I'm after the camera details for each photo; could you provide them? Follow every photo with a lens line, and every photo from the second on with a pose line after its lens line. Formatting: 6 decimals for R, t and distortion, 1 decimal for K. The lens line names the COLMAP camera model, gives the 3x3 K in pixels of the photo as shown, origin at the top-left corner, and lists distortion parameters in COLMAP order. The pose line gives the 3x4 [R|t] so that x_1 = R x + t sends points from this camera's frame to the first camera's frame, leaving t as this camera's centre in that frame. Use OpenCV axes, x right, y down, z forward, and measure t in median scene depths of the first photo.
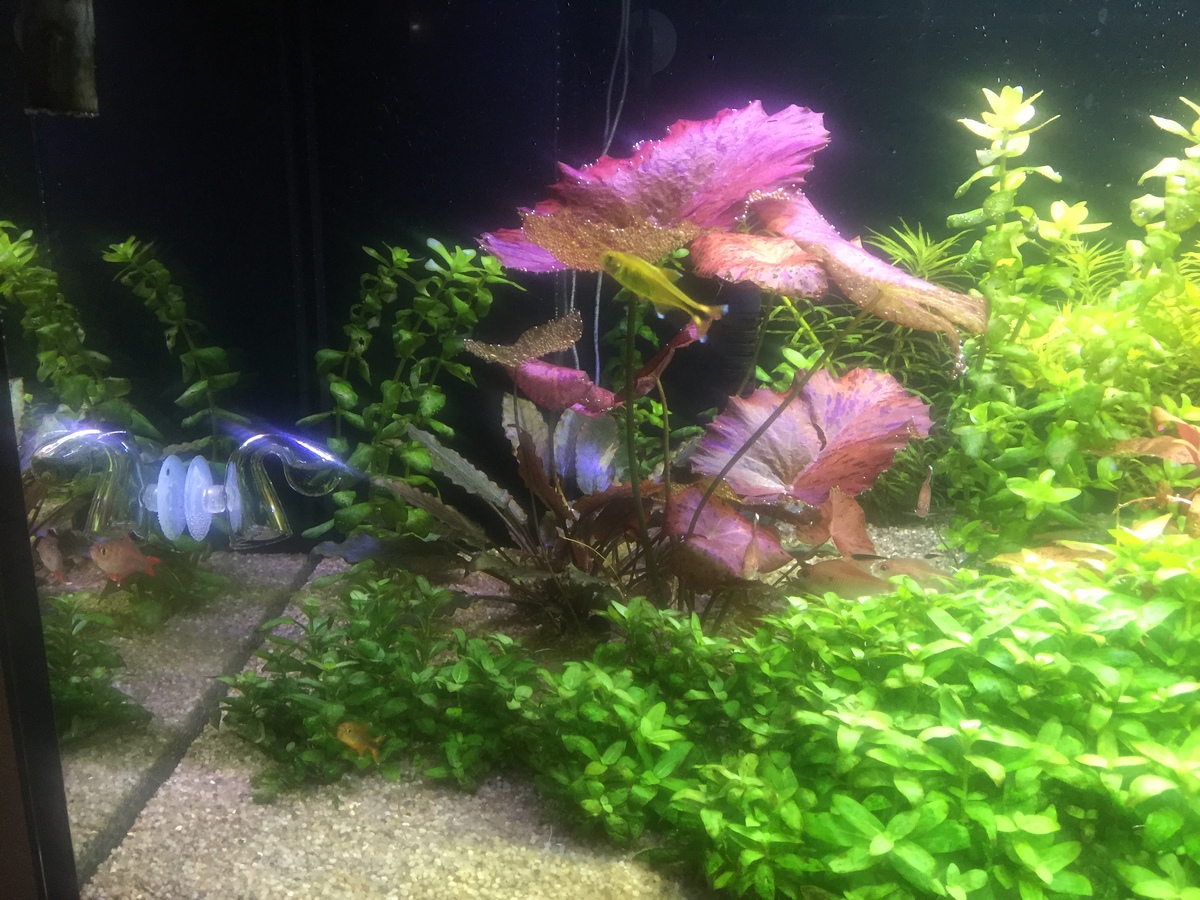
lens RADIAL K [[974.4, 0, 600.0], [0, 974.4, 450.0], [0, 0, 1]] dist [0.059157, -0.118471]
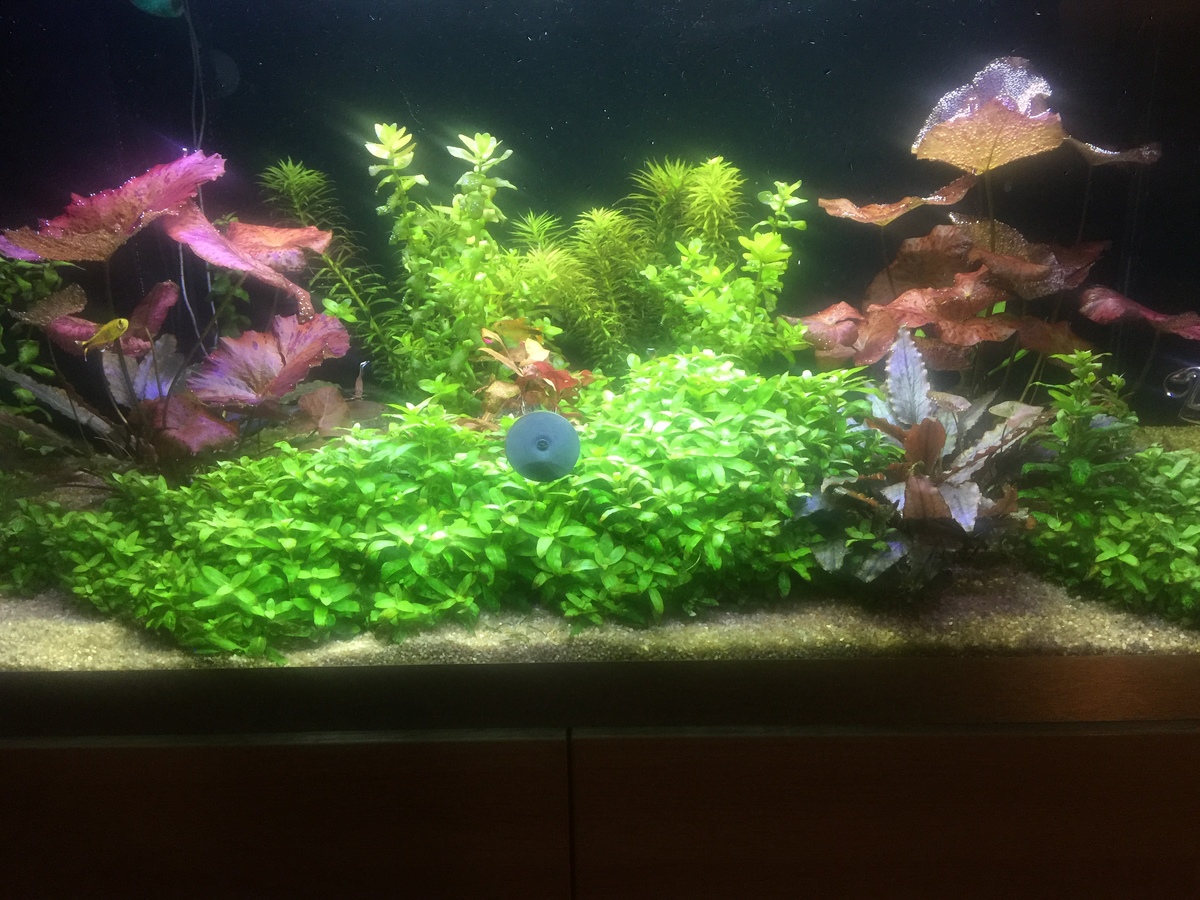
lens RADIAL K [[974.4, 0, 600.0], [0, 974.4, 450.0], [0, 0, 1]] dist [0.059157, -0.118471]
pose [[0.994678, -0.069779, 0.075801, 0.759990], [0.064854, 0.995736, 0.065599, 0.072697], [-0.080055, -0.060334, 0.994963, -0.714725]]
